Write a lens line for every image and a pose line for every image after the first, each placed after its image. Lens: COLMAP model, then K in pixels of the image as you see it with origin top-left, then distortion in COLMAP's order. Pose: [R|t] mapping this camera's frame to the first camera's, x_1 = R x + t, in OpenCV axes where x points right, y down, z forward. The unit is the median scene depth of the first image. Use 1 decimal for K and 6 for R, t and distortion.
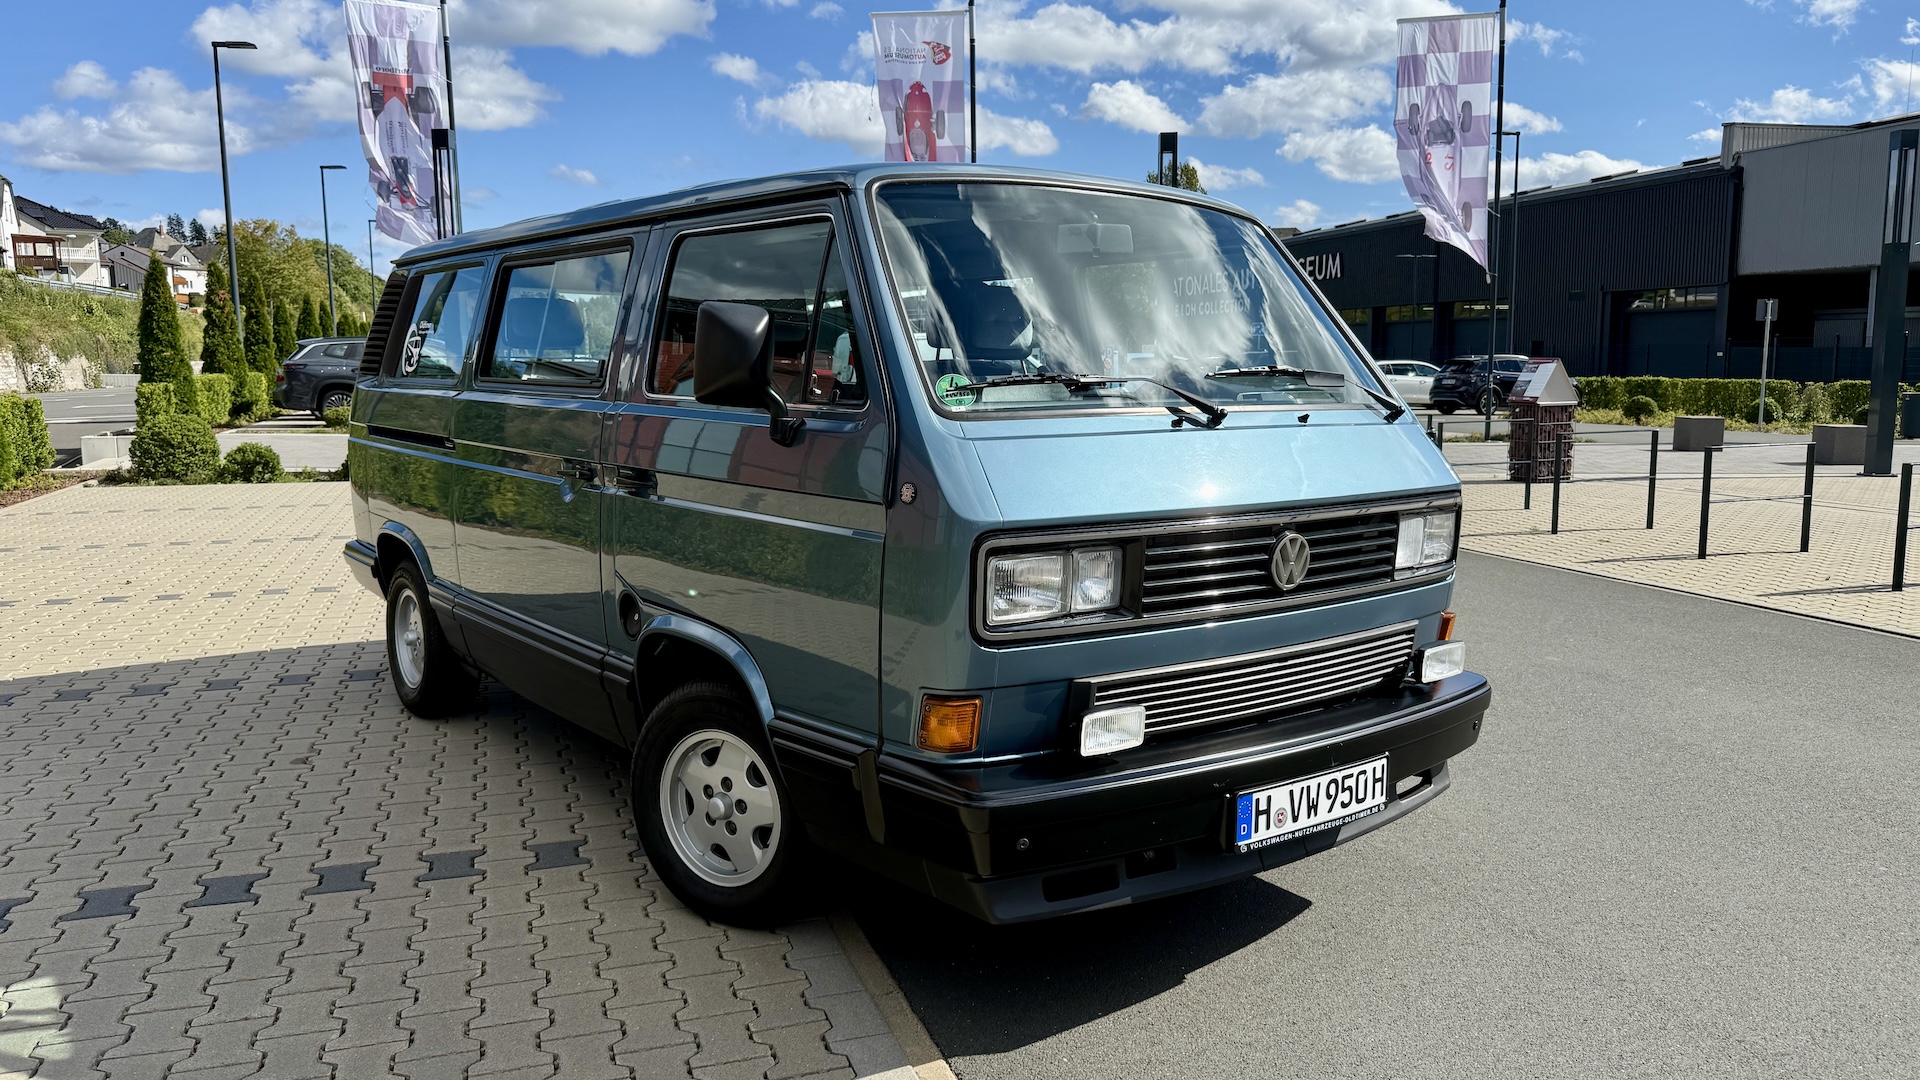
lens RADIAL K [[1387.4, 0, 960.0], [0, 1387.4, 540.0], [0, 0, 1]] dist [0.028715, -0.006291]
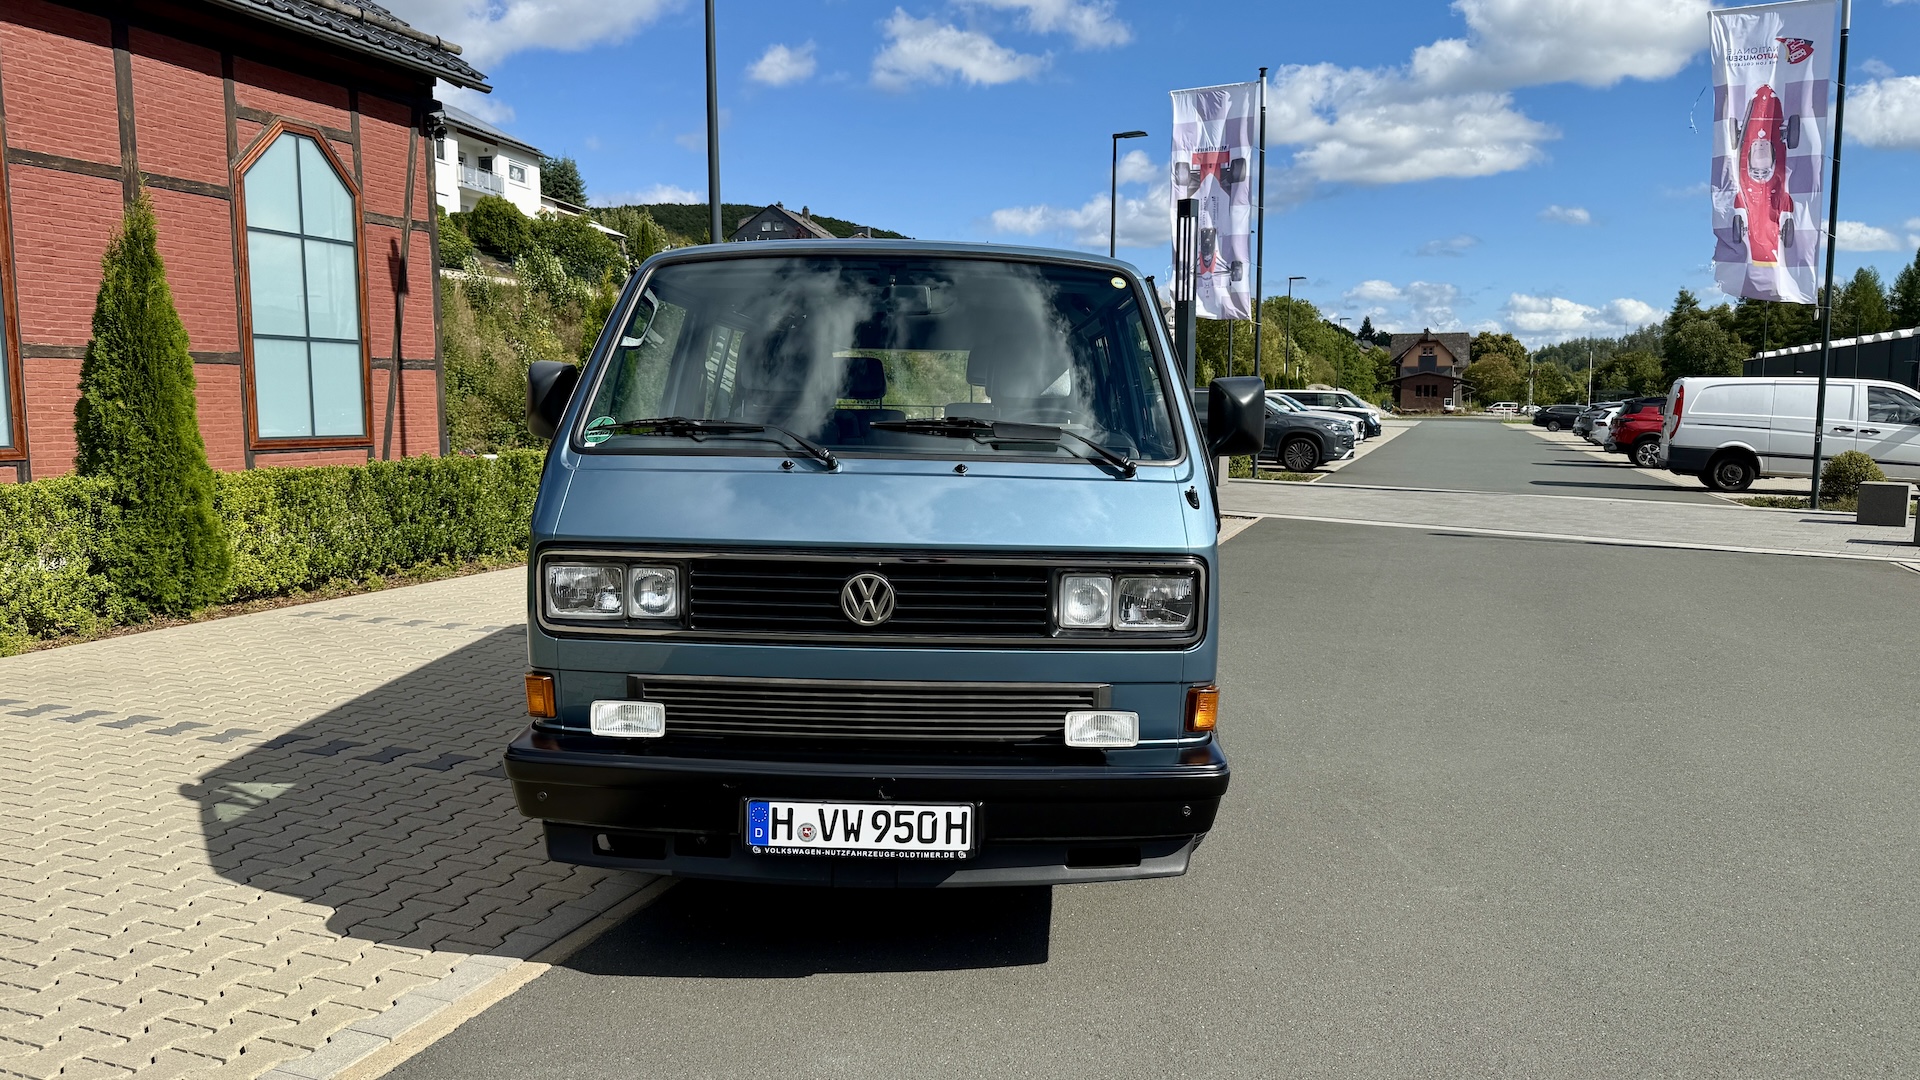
lens RADIAL K [[1372.6, 0, 960.0], [0, 1372.6, 540.0], [0, 0, 1]] dist [0.046768, -0.062176]
pose [[0.783269, 0.069674, -0.617767, 0.936884], [-0.087806, 0.996137, 0.001019, -0.037598], [0.615451, 0.053445, 0.786361, 0.209776]]
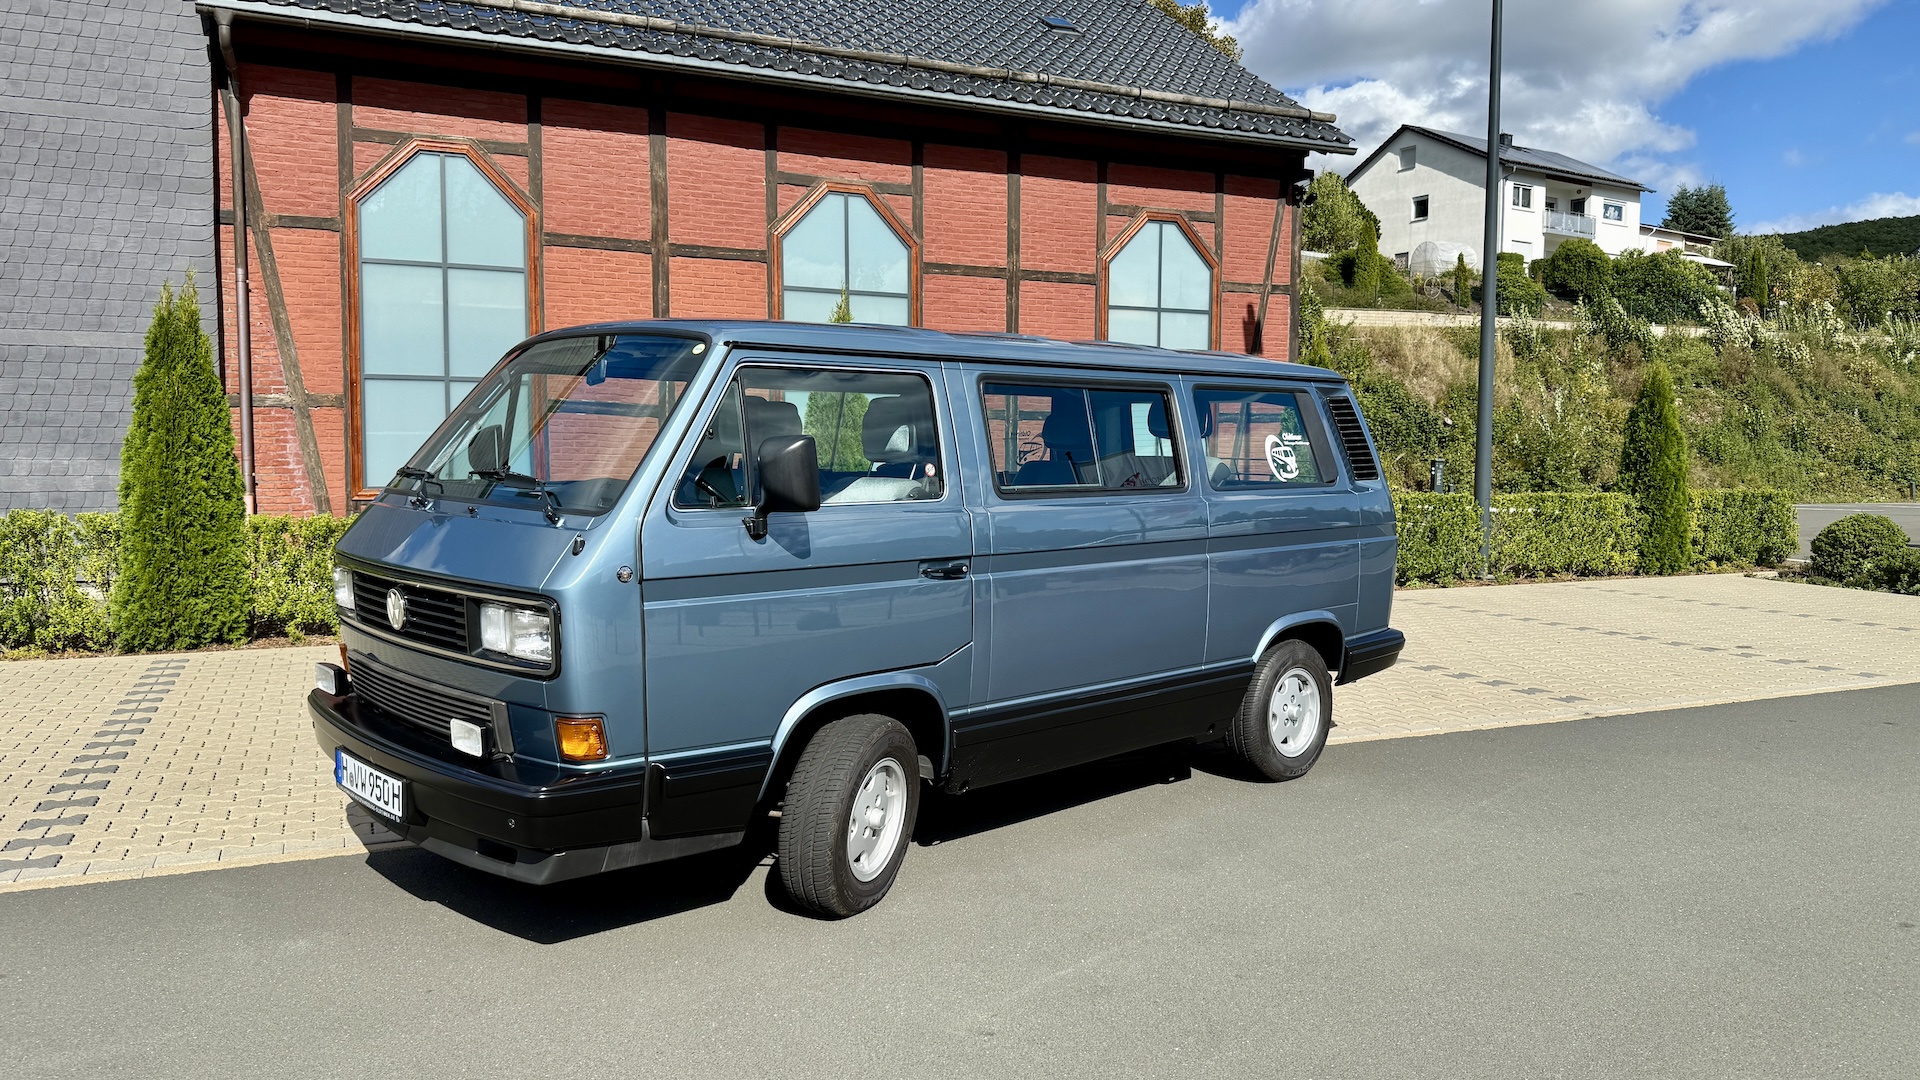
lens RADIAL K [[1361.8, 0, 960.2], [0, 1361.8, 582.7], [0, 0, 1]] dist [0.046799, -0.134870]
pose [[0.093568, 0.104416, -0.990122, 1.639776], [-0.131090, 0.987119, 0.091711, -0.216914], [0.986945, 0.121214, 0.106051, 1.416450]]
